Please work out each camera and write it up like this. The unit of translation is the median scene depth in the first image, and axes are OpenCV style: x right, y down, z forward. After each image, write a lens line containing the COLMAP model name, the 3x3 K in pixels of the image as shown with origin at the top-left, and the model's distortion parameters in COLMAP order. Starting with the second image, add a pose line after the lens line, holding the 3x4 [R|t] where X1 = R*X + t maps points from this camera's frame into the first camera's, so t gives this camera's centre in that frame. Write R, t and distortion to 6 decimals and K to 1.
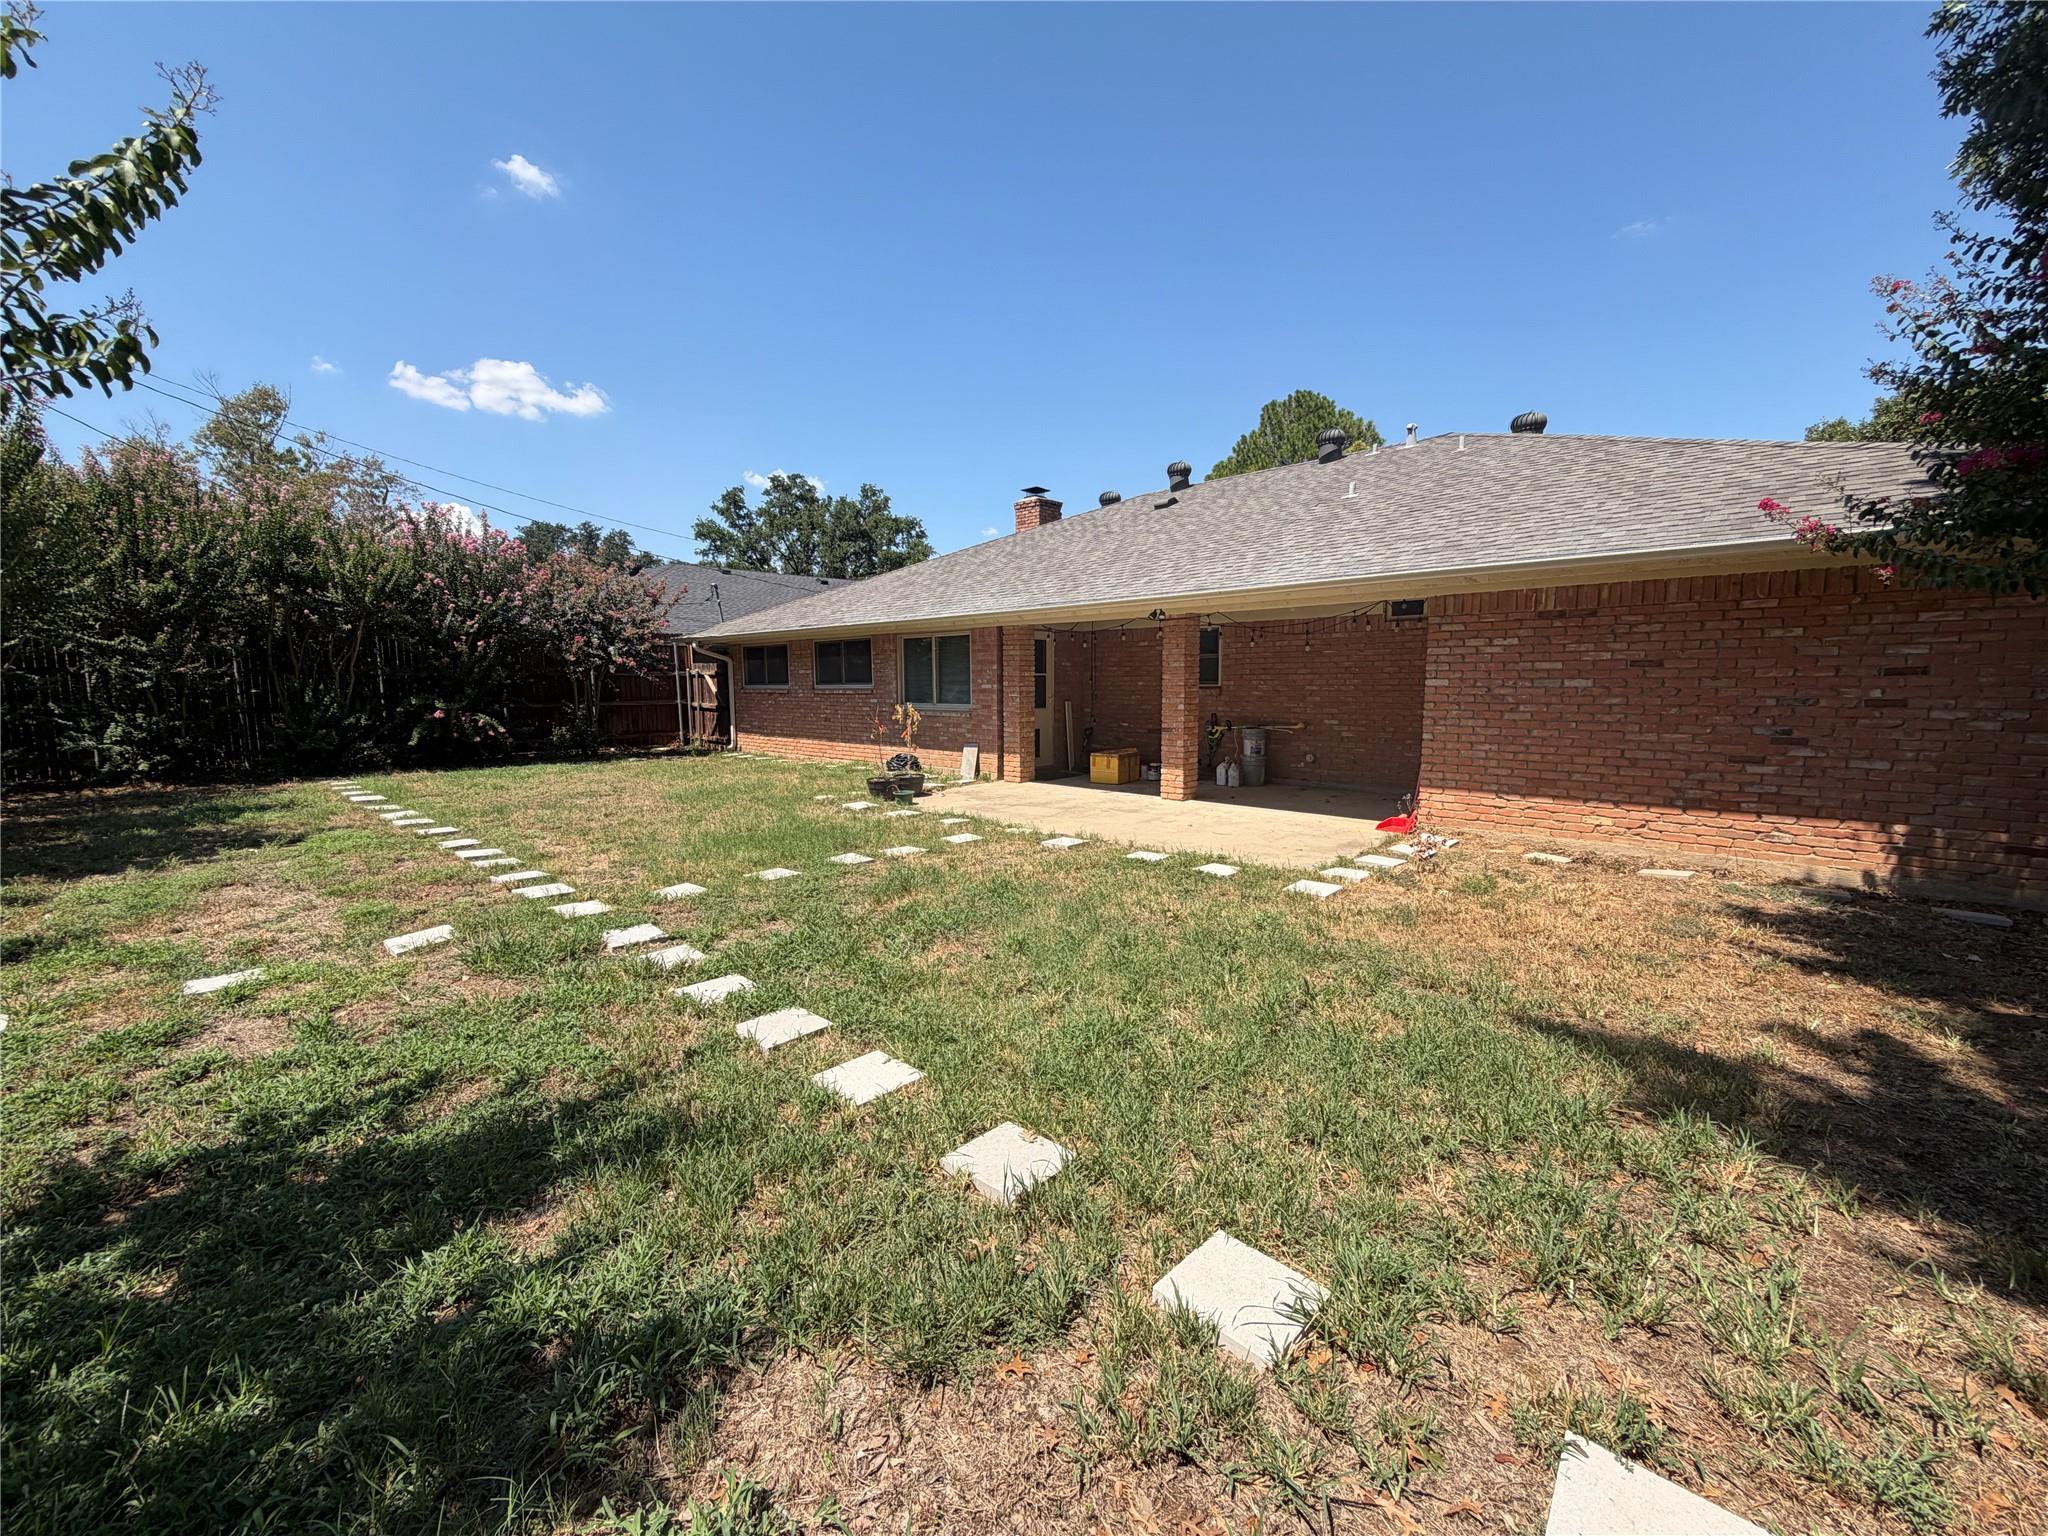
lens RADIAL K [[816.4, 0, 1024.0], [0, 816.4, 768.5], [0, 0, 1]] dist [-0.001446, -0.000075]
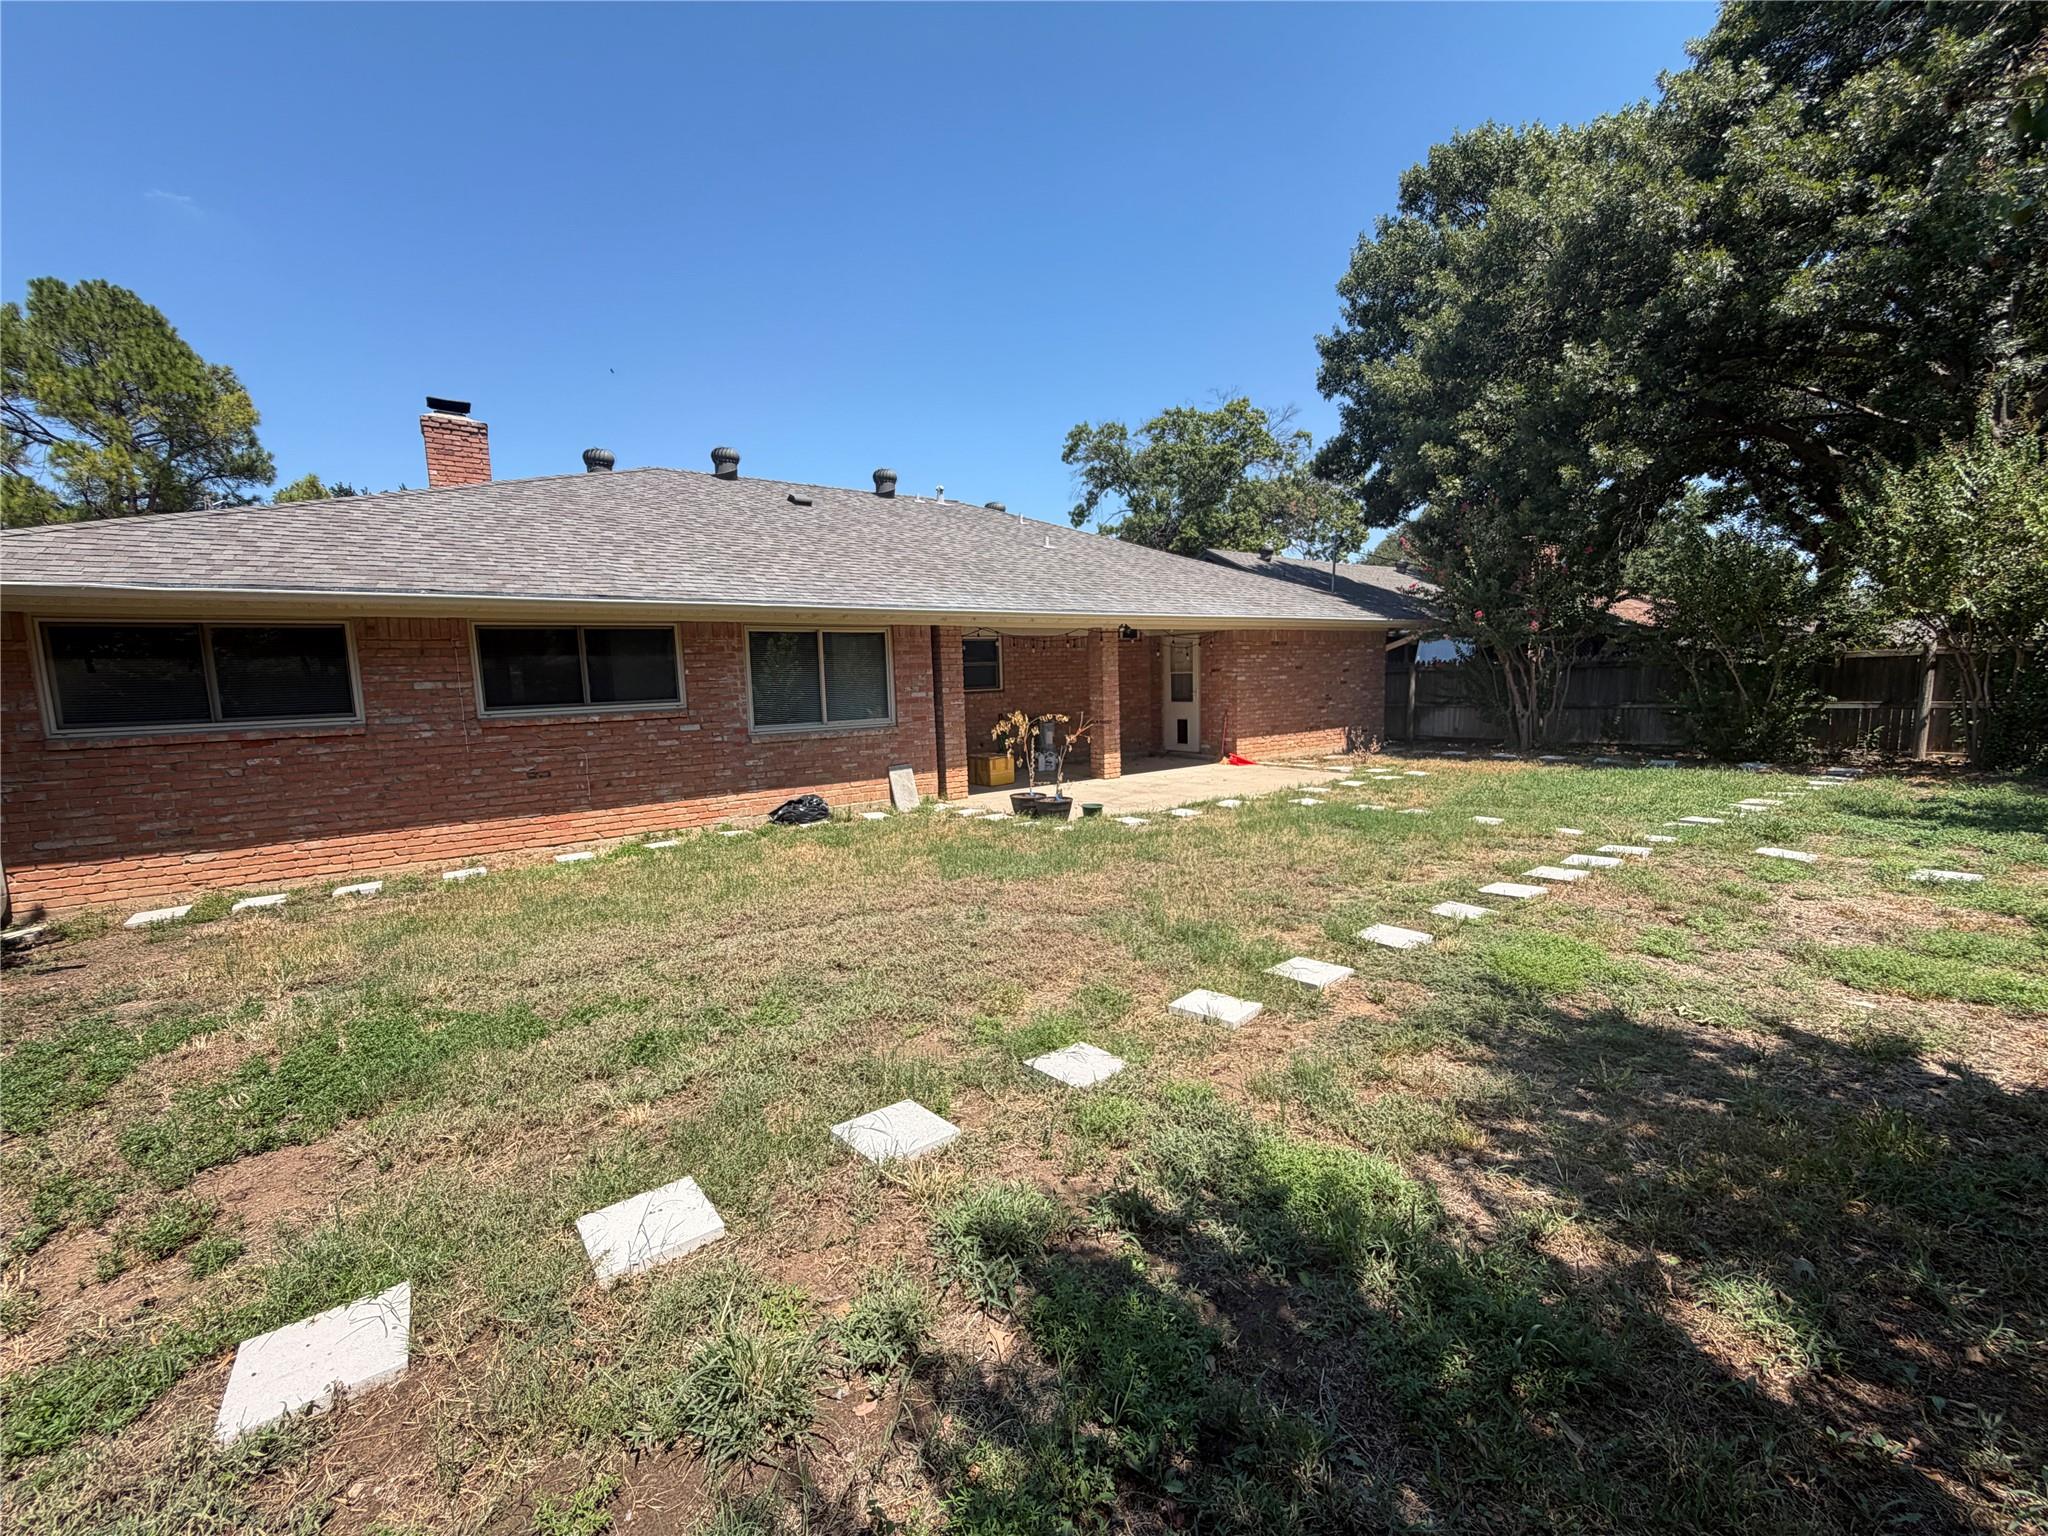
lens RADIAL K [[816.4, 0, 1024.9], [0, 816.4, 773.5], [0, 0, 1]] dist [-0.001446, -0.000075]
pose [[0.177240, -0.108547, 0.978163, -0.882632], [0.139644, 0.986617, 0.084182, -0.076567], [-0.974210, 0.121674, 0.190026, 0.748306]]
